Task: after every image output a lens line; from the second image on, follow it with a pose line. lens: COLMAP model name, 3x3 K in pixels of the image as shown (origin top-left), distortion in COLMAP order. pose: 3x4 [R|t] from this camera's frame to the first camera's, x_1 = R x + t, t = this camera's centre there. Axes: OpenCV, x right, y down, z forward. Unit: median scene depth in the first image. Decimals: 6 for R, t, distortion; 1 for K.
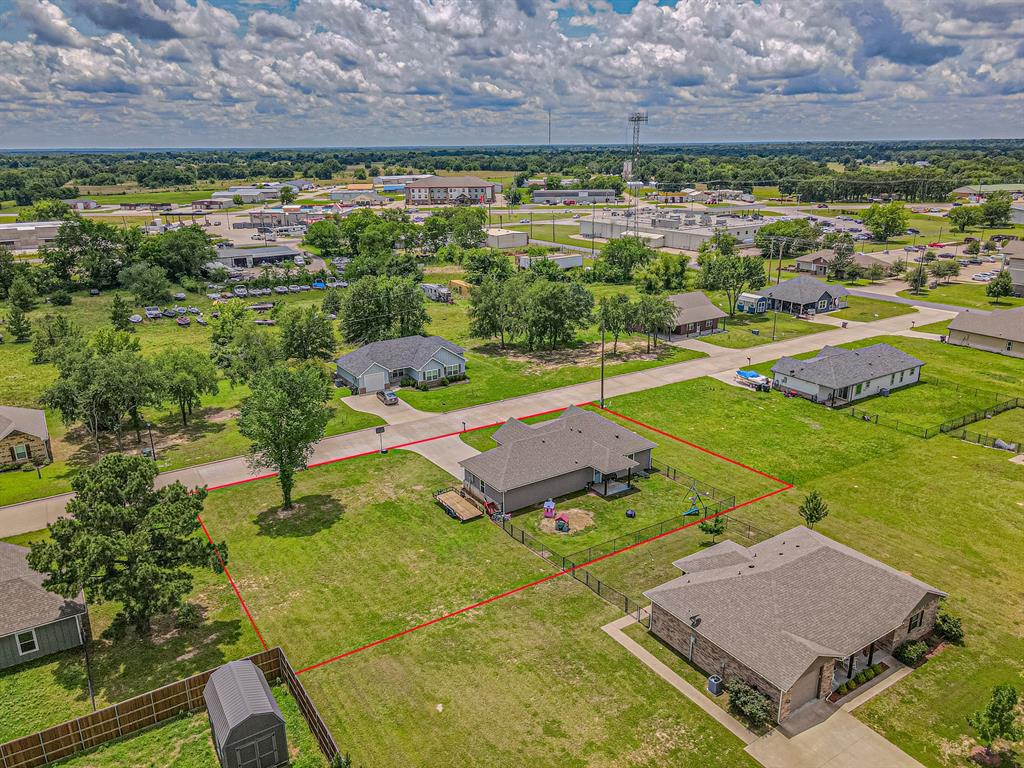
lens RADIAL K [[746.7, 0, 508.2], [0, 746.7, 385.7], [0, 0, 1]] dist [0.016690, 0.001049]
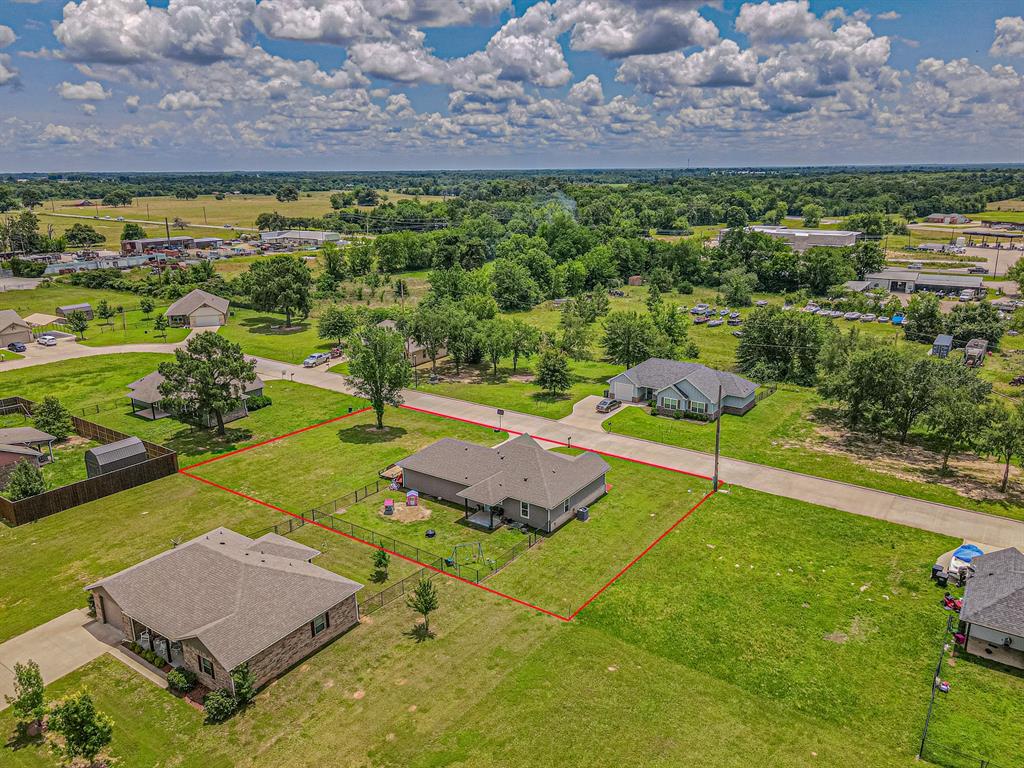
lens RADIAL K [[746.5, 0, 506.4], [0, 746.5, 384.7], [0, 0, 1]] dist [0.006107, 0.035189]
pose [[0.378300, 0.264808, -0.886998, 0.576071], [-0.280671, 0.945915, 0.162693, -0.116448], [0.882107, 0.187408, 0.432164, 0.342377]]
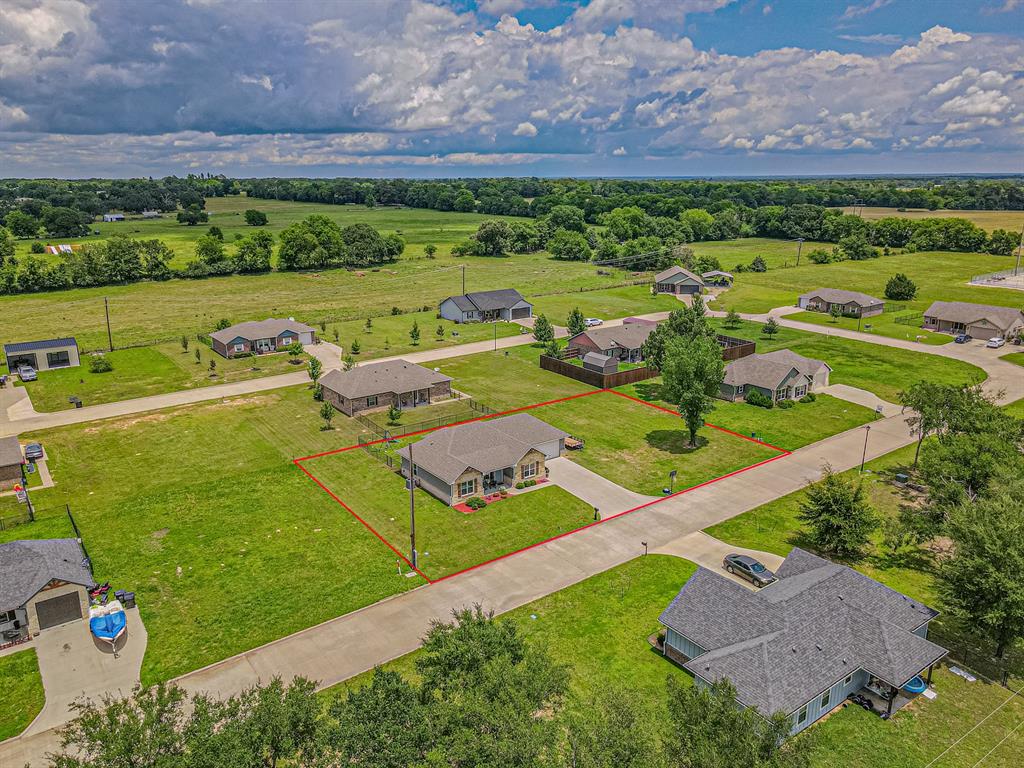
lens RADIAL K [[746.7, 0, 508.2], [0, 746.7, 385.7], [0, 0, 1]] dist [0.016690, 0.001049]
pose [[-0.997993, 0.033633, -0.053652, 0.057268], [-0.001728, 0.832504, 0.554017, -0.379020], [0.063299, 0.552997, -0.830775, 1.167399]]
